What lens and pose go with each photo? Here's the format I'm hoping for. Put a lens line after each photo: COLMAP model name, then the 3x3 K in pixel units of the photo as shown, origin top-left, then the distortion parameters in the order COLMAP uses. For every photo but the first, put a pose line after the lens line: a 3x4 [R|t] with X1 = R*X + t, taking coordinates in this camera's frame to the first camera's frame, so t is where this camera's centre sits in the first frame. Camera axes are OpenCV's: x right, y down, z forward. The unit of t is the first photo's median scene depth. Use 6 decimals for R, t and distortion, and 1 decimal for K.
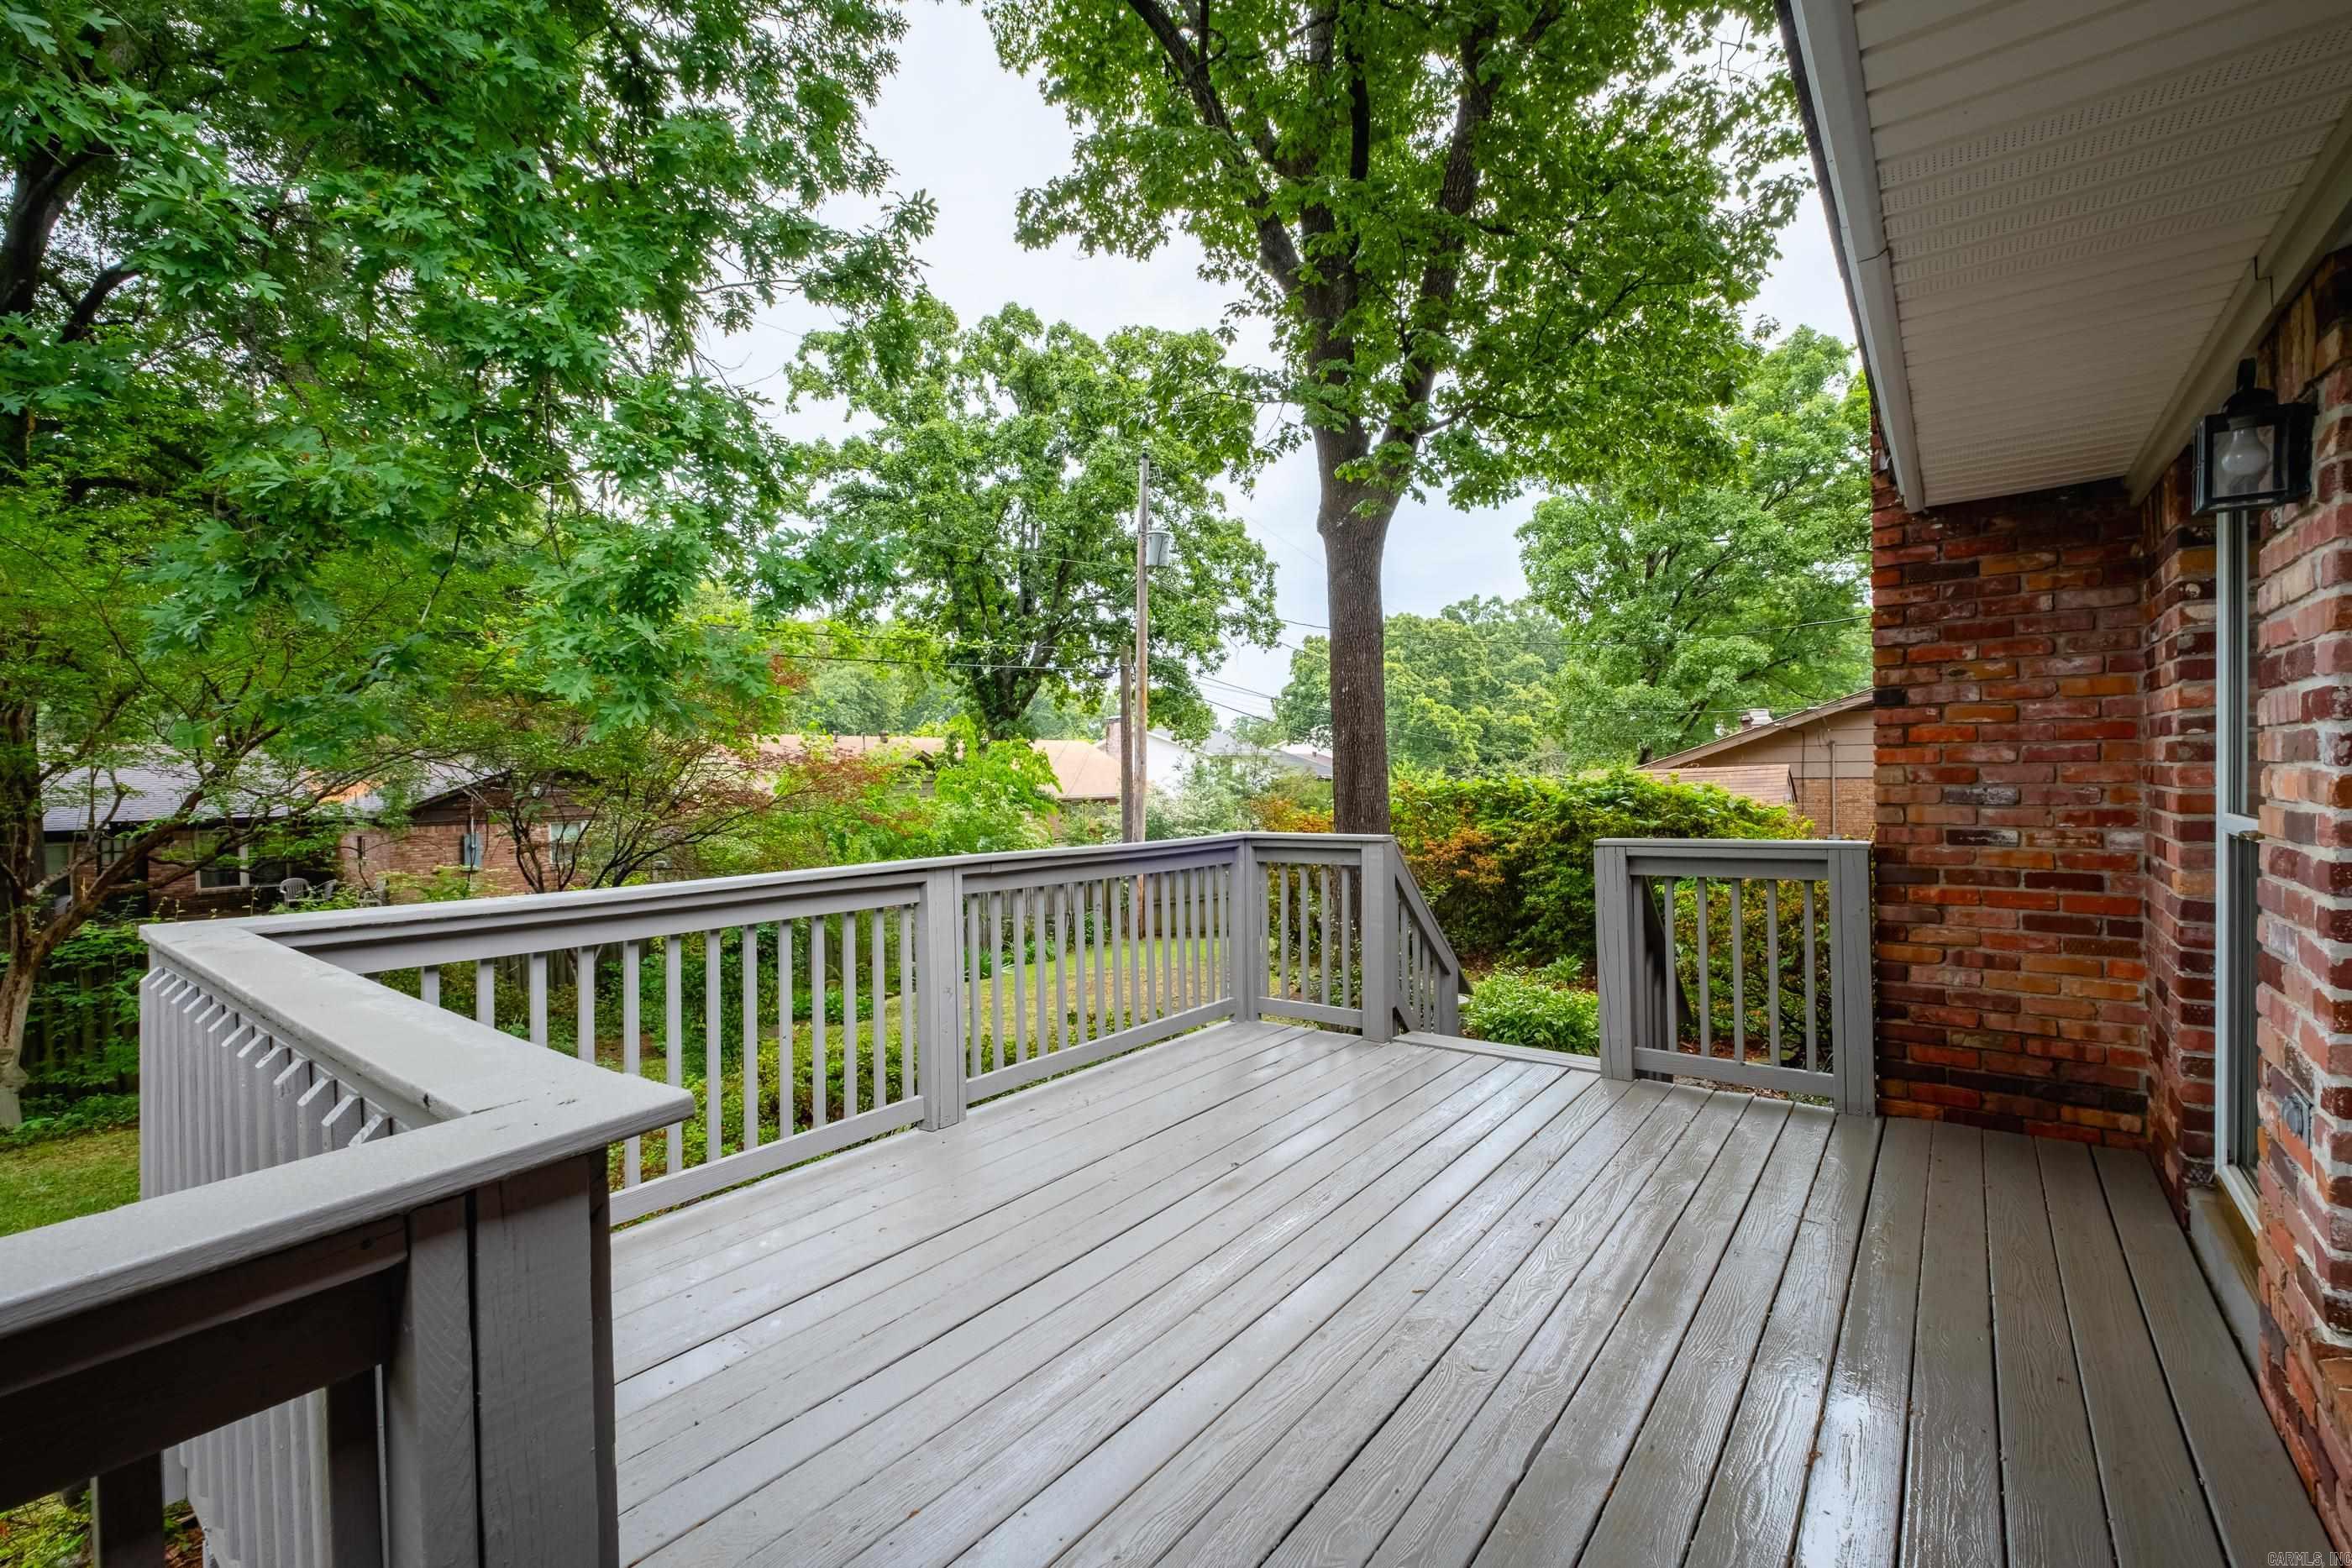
lens RADIAL K [[1035.2, 0, 1195.0], [0, 1035.2, 783.8], [0, 0, 1]] dist [0.000075, -0.001168]
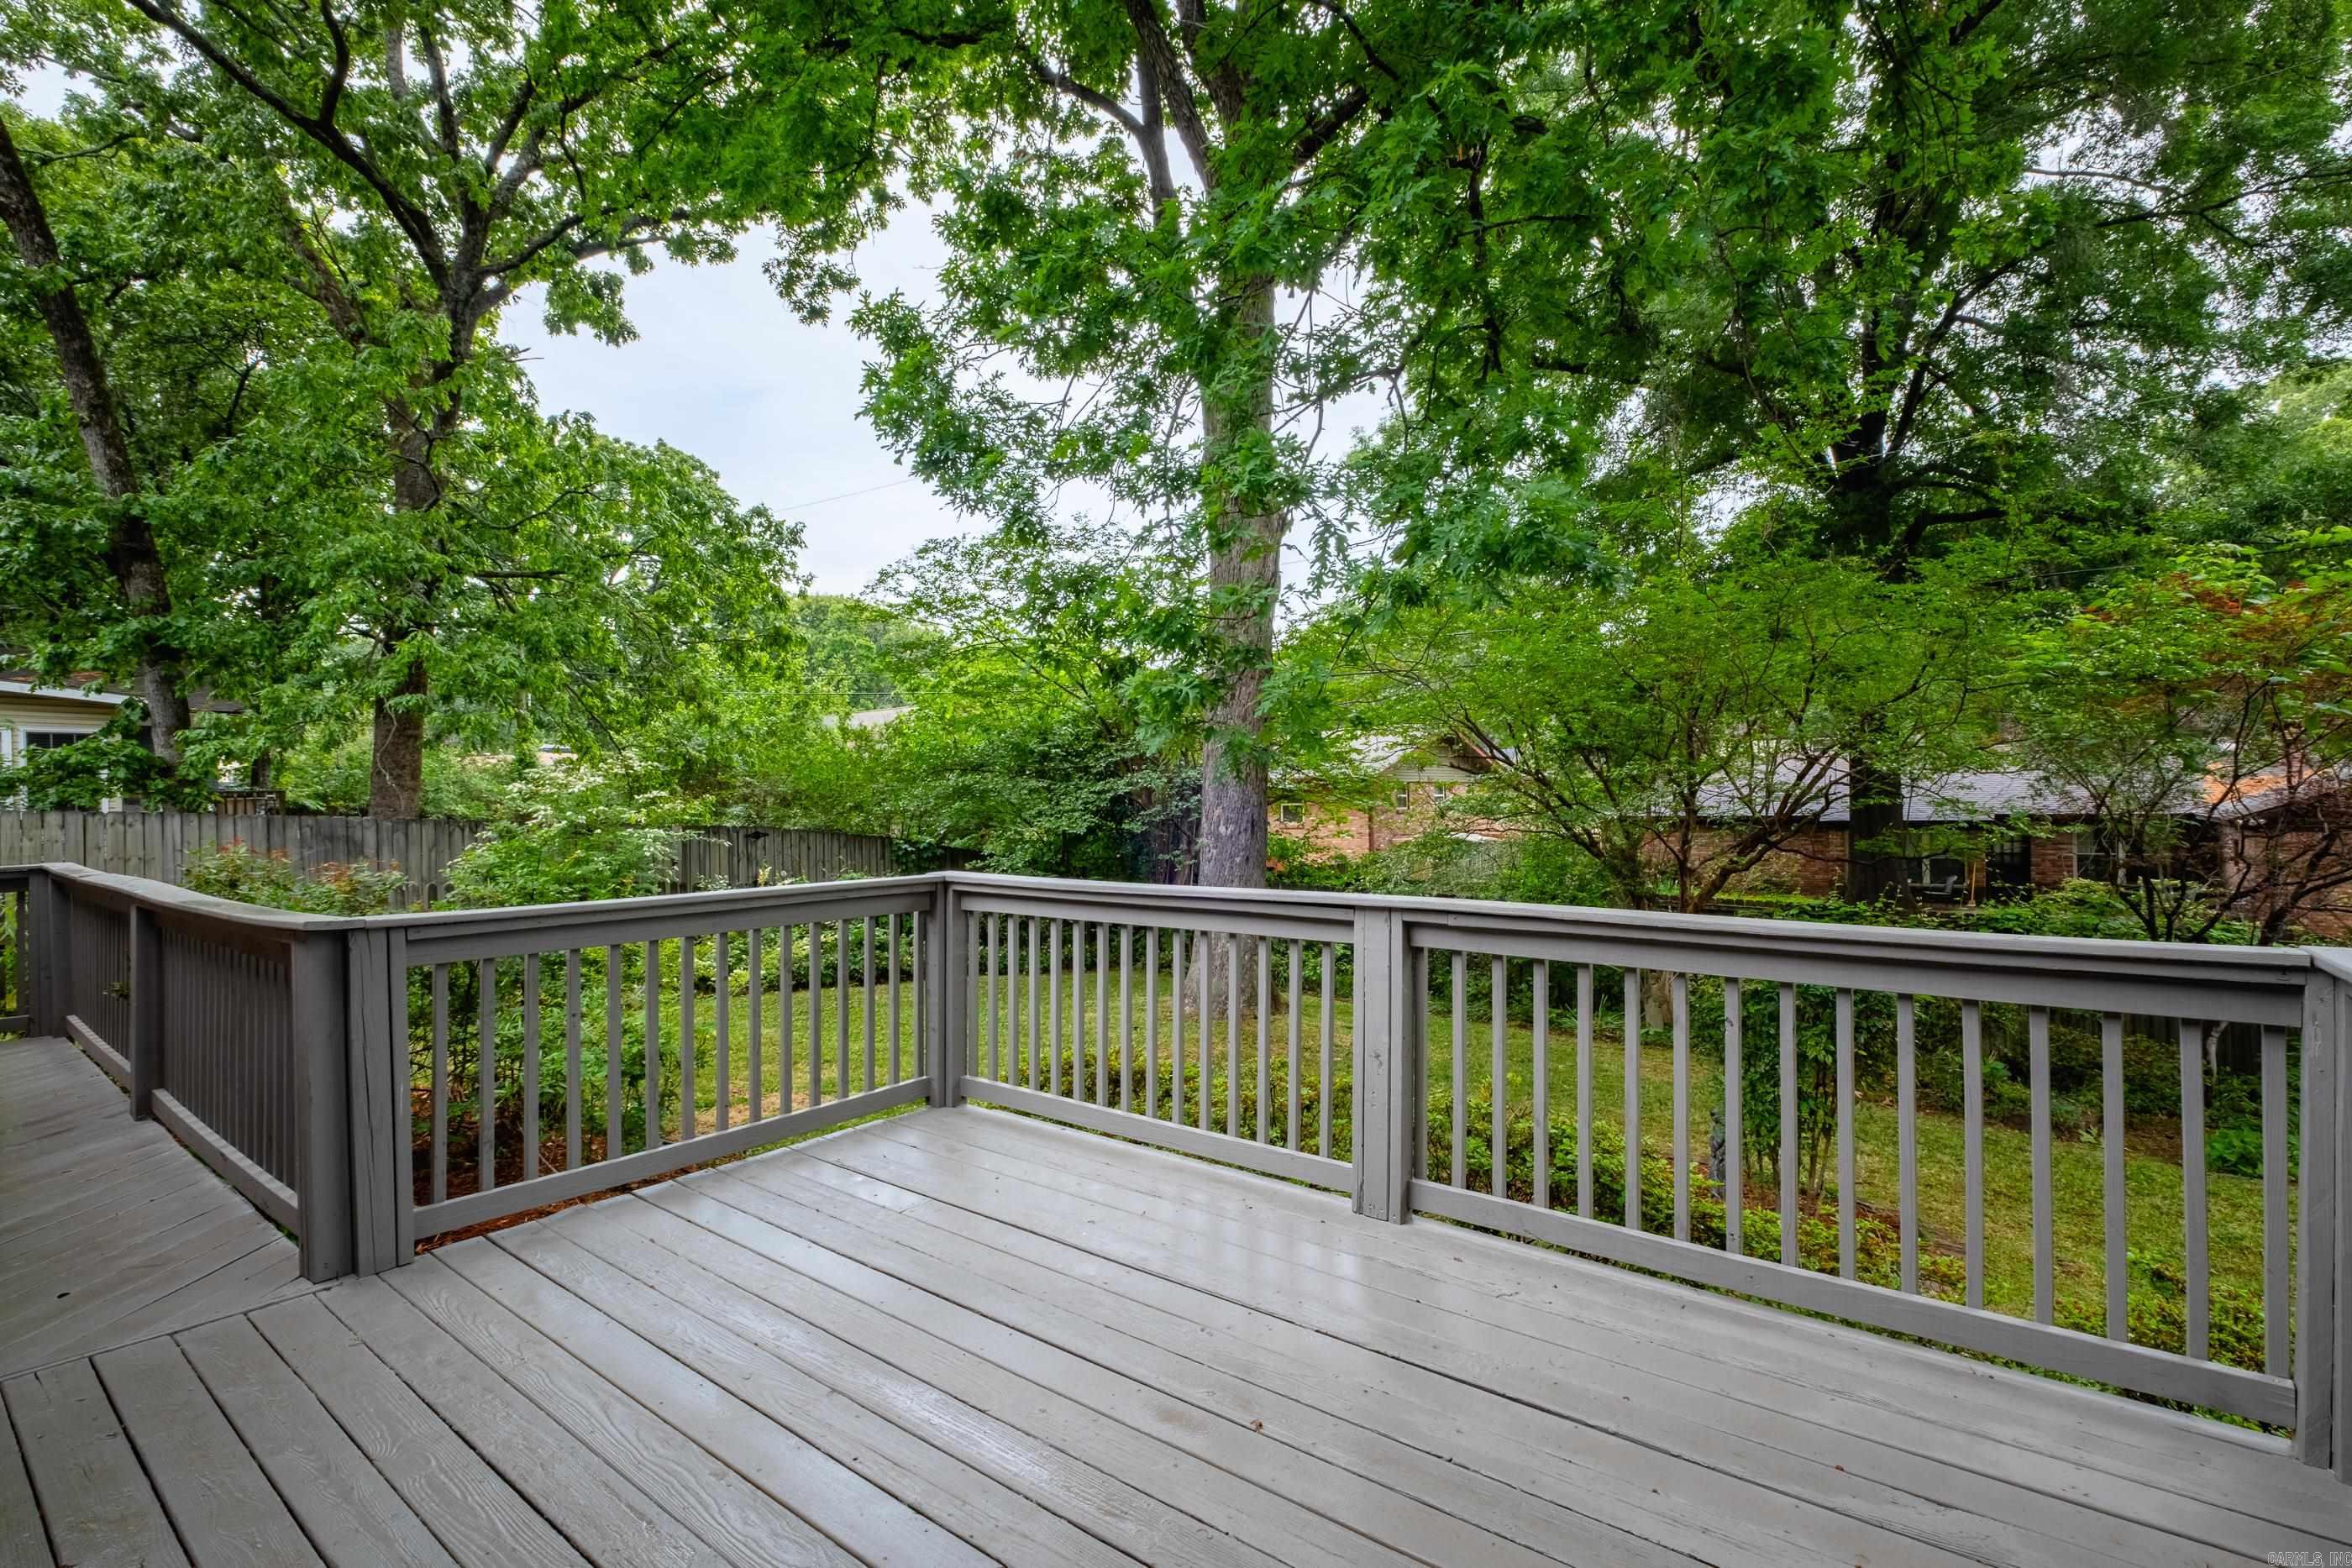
lens RADIAL K [[1035.2, 0, 1191.3], [0, 1035.2, 790.8], [0, 0, 1]] dist [0.000075, -0.001168]
pose [[-0.013866, -0.005688, -0.999888, 0.602716], [-0.000549, 0.999984, -0.005681, -0.008402], [0.999904, 0.000470, -0.013869, 0.879464]]
